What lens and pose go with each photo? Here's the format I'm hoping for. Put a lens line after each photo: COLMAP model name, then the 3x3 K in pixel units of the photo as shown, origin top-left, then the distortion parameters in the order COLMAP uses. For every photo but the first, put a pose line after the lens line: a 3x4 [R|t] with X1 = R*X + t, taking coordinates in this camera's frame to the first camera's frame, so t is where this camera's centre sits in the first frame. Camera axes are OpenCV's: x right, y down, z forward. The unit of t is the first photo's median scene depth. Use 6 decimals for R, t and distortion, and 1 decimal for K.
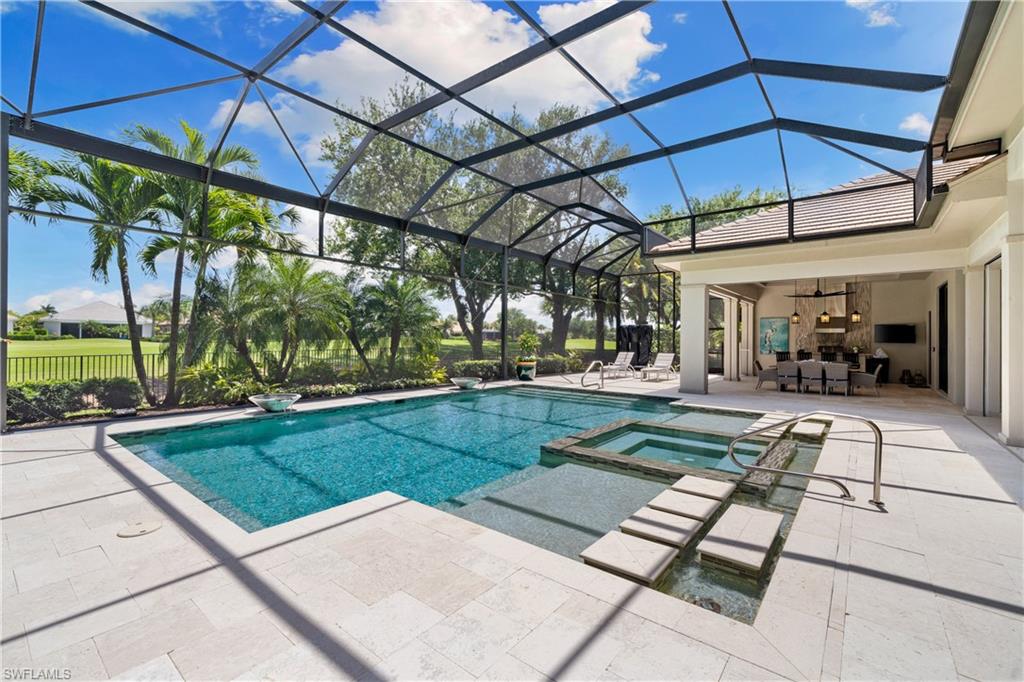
lens RADIAL K [[443.4, 0, 507.2], [0, 443.4, 339.9], [0, 0, 1]] dist [0.002793, 0.000065]
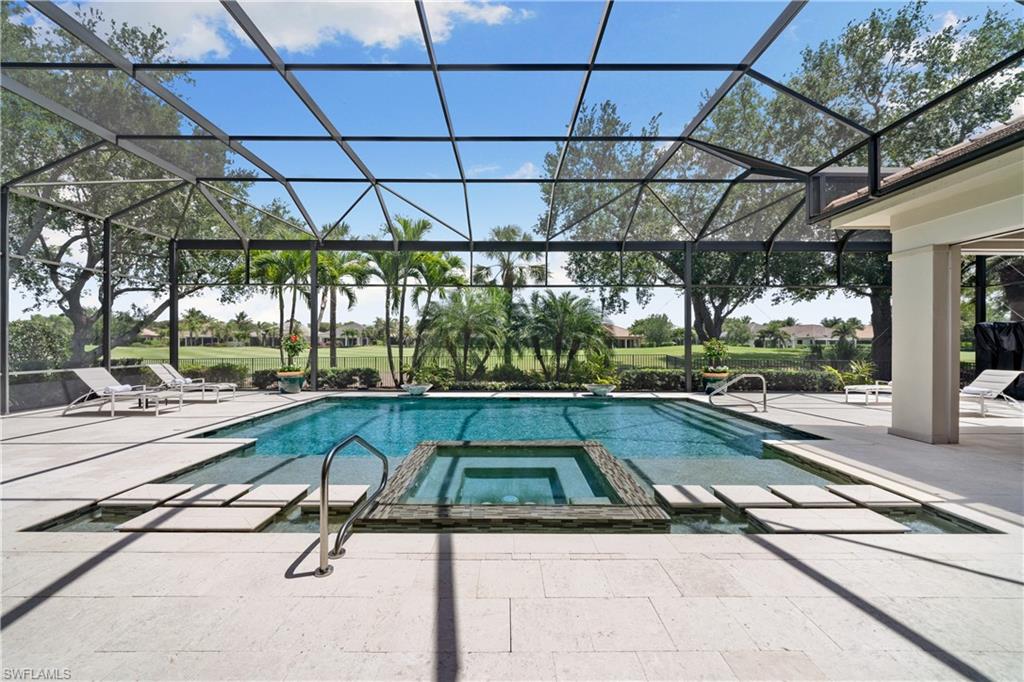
lens RADIAL K [[400.8, 0, 510.8], [0, 400.8, 344.2], [0, 0, 1]] dist [-0.002411, -0.000391]
pose [[0.640289, -0.003708, -0.768125, 0.555845], [-0.000493, 0.999986, -0.005238, -0.003592], [0.768134, 0.003733, 0.640278, 0.290198]]
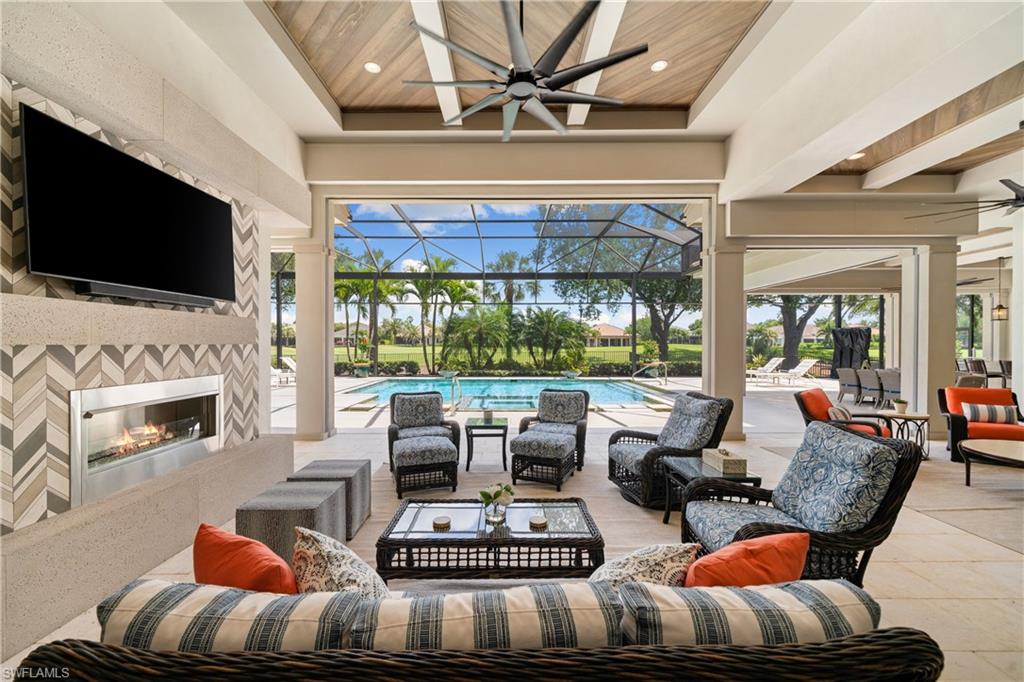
lens RADIAL K [[400.8, 0, 513.7], [0, 400.8, 342.6], [0, 0, 1]] dist [-0.002411, -0.000391]
pose [[0.643816, -0.006394, -0.765153, 0.953612], [0.002016, 0.999976, -0.006660, -0.004255], [0.765177, 0.002745, 0.643814, -0.039028]]
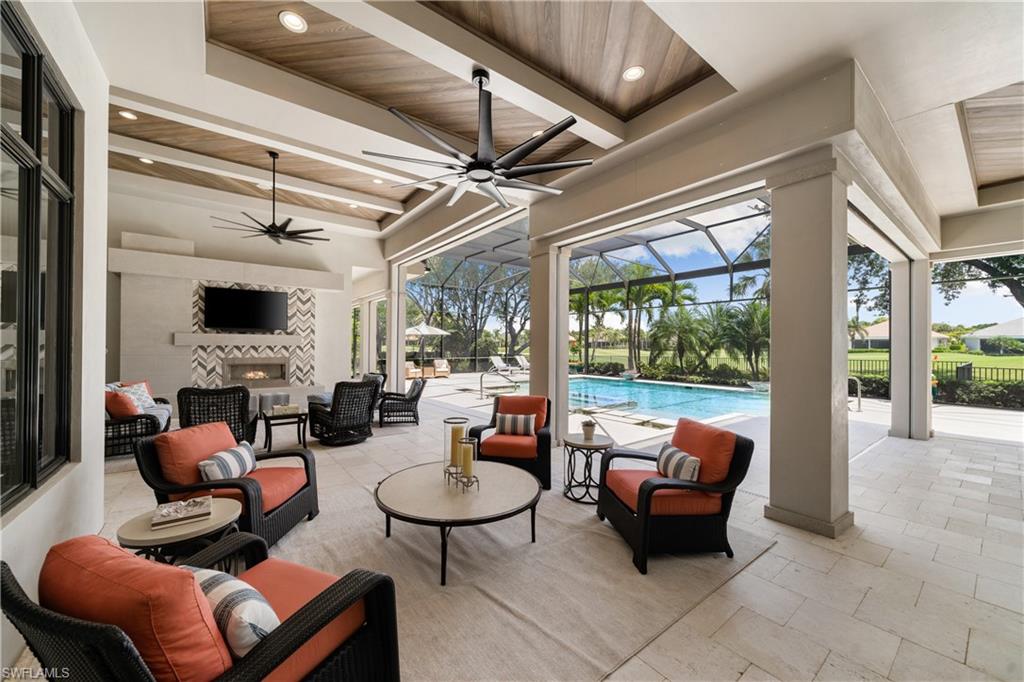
lens RADIAL K [[382.3, 0, 507.0], [0, 382.3, 344.3], [0, 0, 1]] dist [-0.010989, 0.000051]
pose [[-0.235661, -0.010519, -0.971778, 1.240683], [-0.006640, 0.999936, -0.009214, -0.004456], [0.971813, 0.004281, -0.235716, 0.649620]]
